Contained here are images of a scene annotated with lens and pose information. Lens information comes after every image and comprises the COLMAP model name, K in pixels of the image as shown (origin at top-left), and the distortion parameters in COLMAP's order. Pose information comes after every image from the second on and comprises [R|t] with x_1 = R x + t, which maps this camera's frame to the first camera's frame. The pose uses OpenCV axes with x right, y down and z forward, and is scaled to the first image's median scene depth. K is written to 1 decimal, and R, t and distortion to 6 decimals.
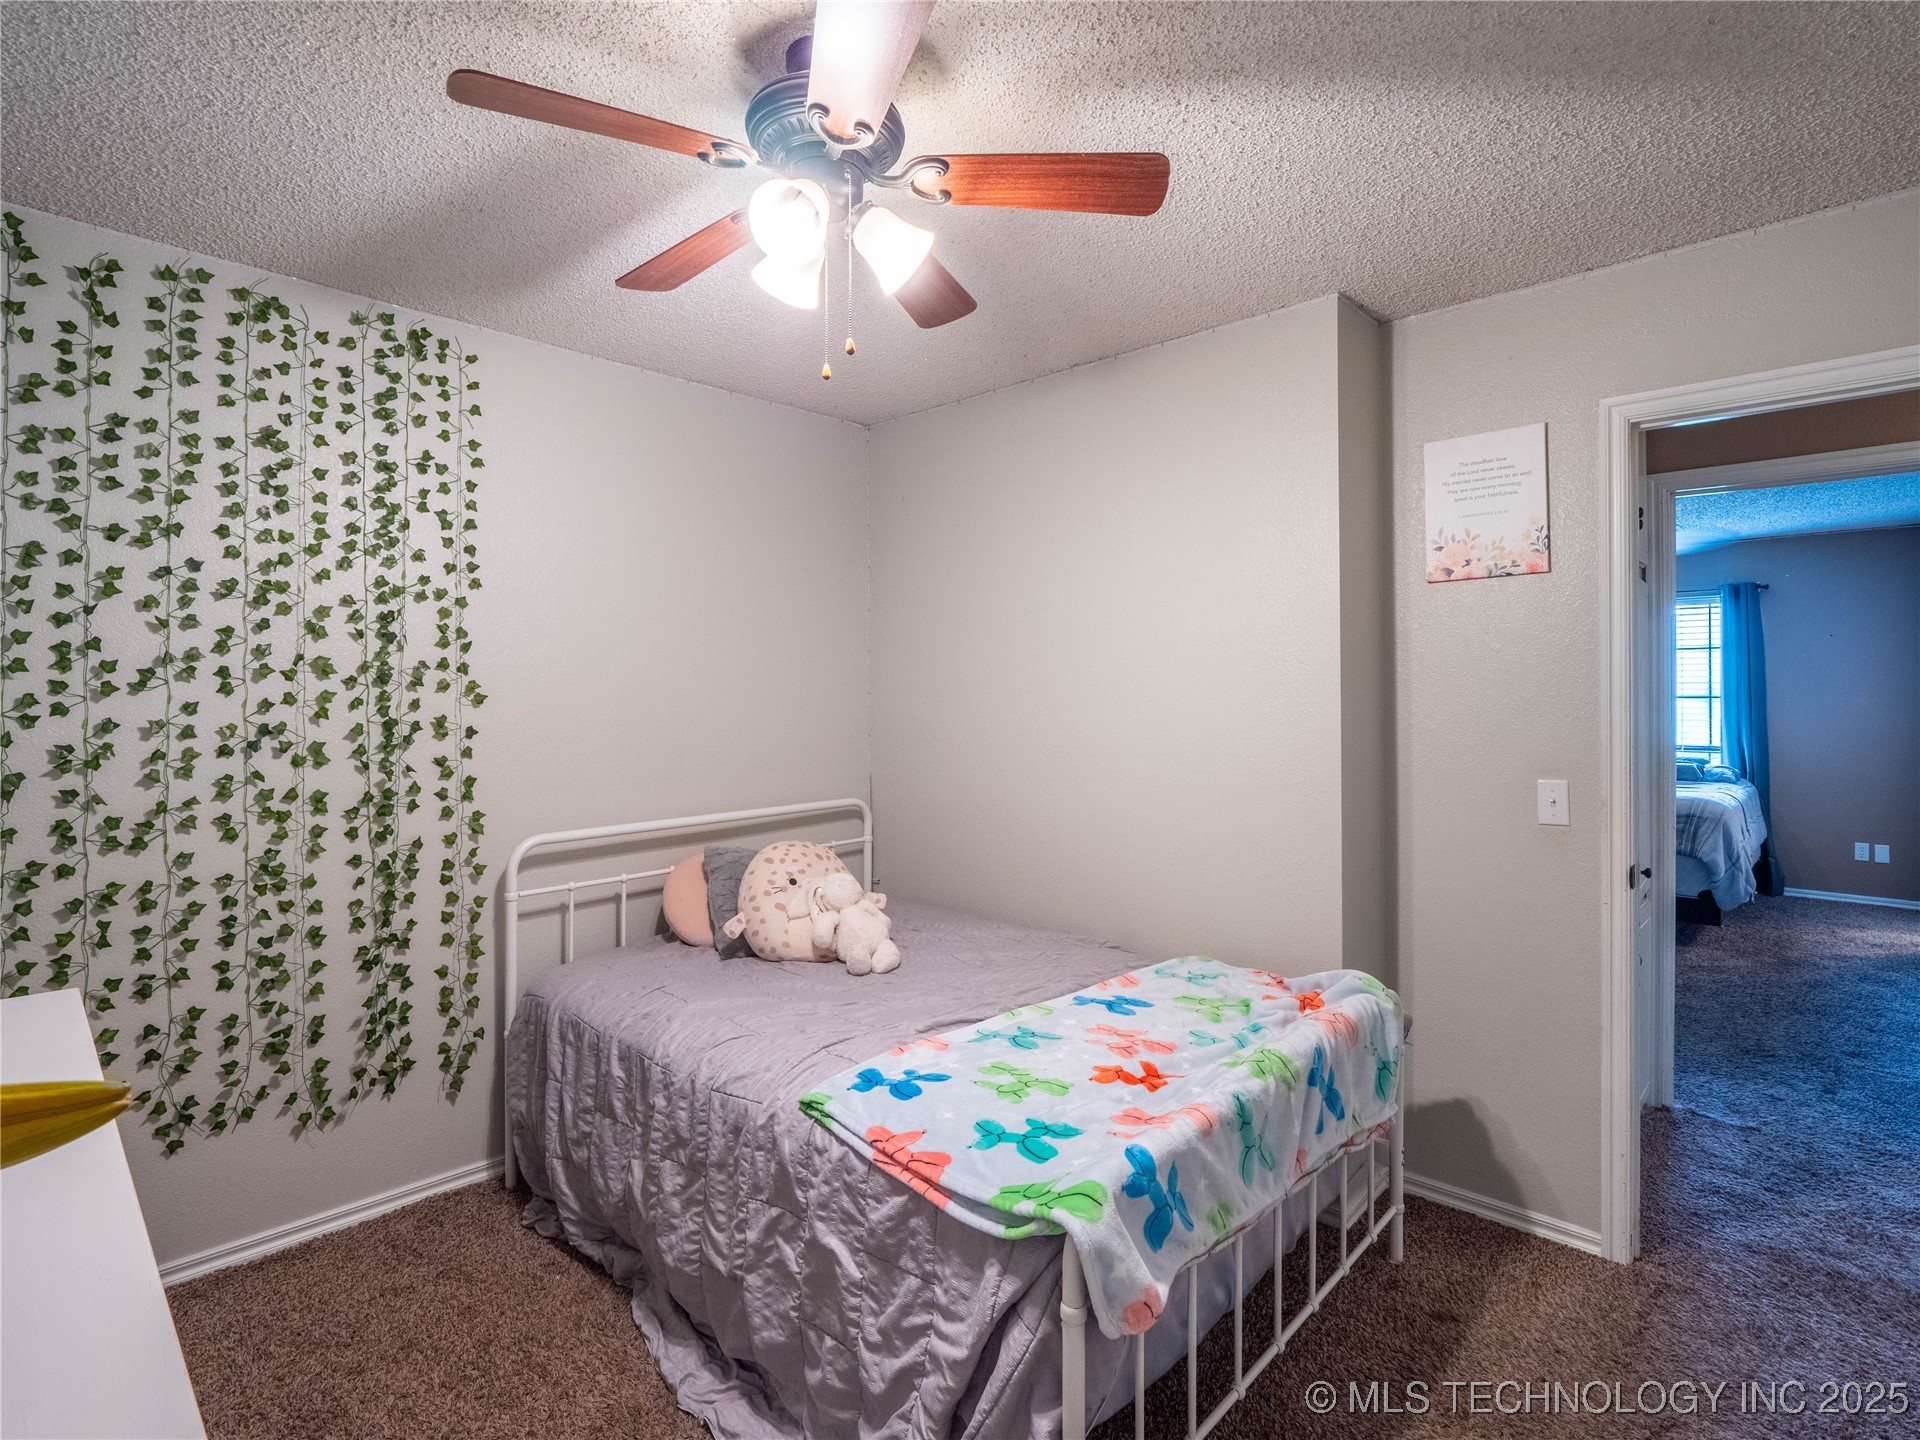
lens RADIAL K [[961.3, 0, 956.3], [0, 961.3, 693.7], [0, 0, 1]] dist [0.006630, -0.016339]
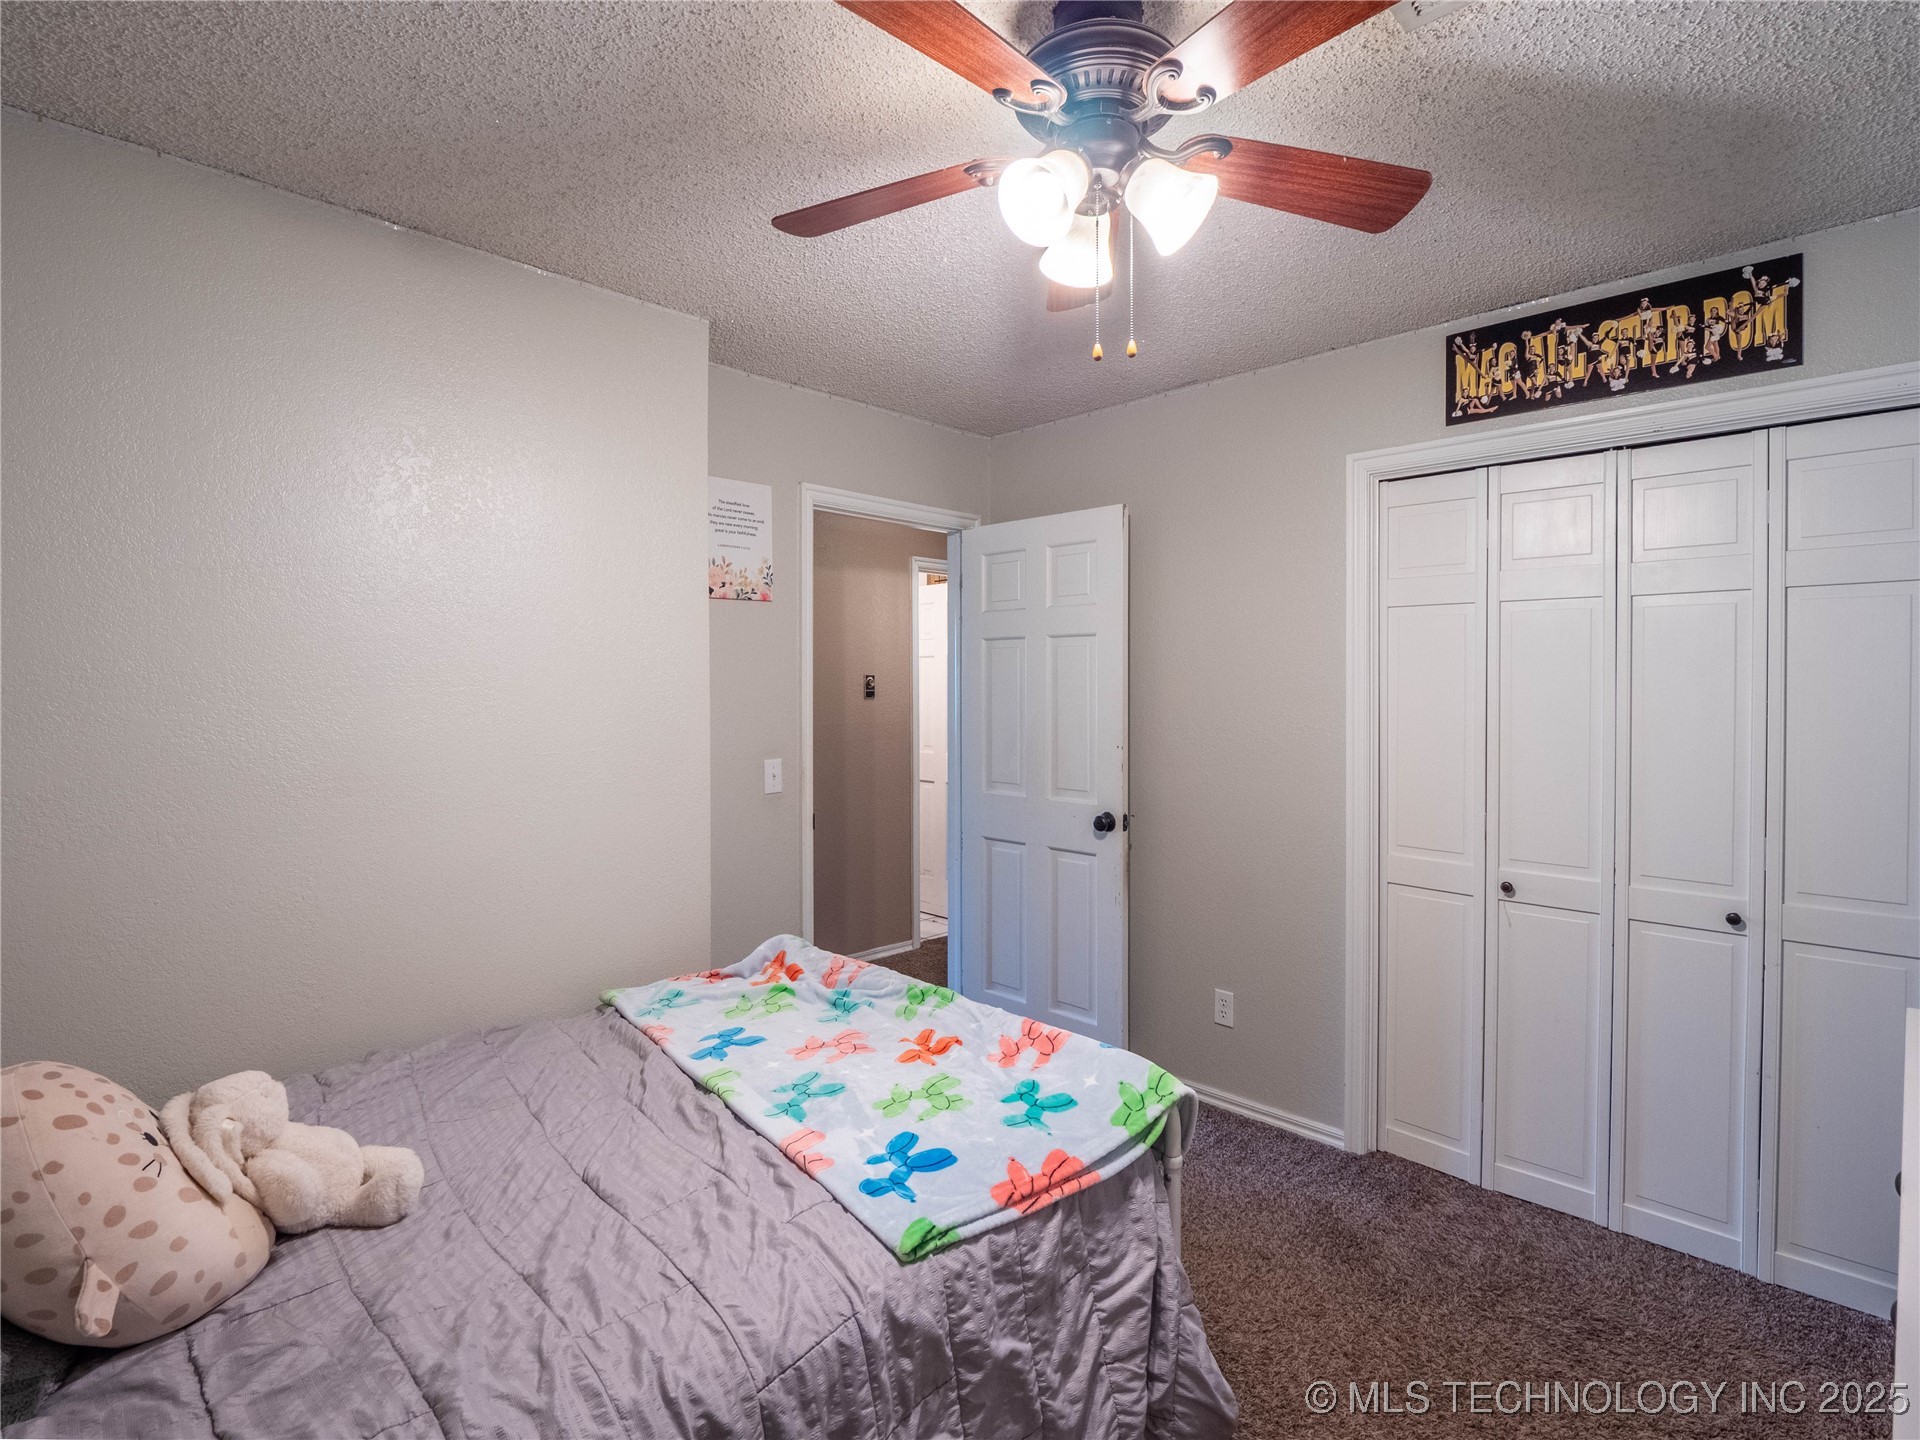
lens RADIAL K [[961.3, 0, 956.3], [0, 961.3, 693.7], [0, 0, 1]] dist [0.006630, -0.016339]
pose [[0.005958, -0.008012, 0.999950, -0.928471], [-0.003368, 0.999962, 0.008032, -0.015842], [-0.999977, -0.003416, 0.005931, 0.985683]]
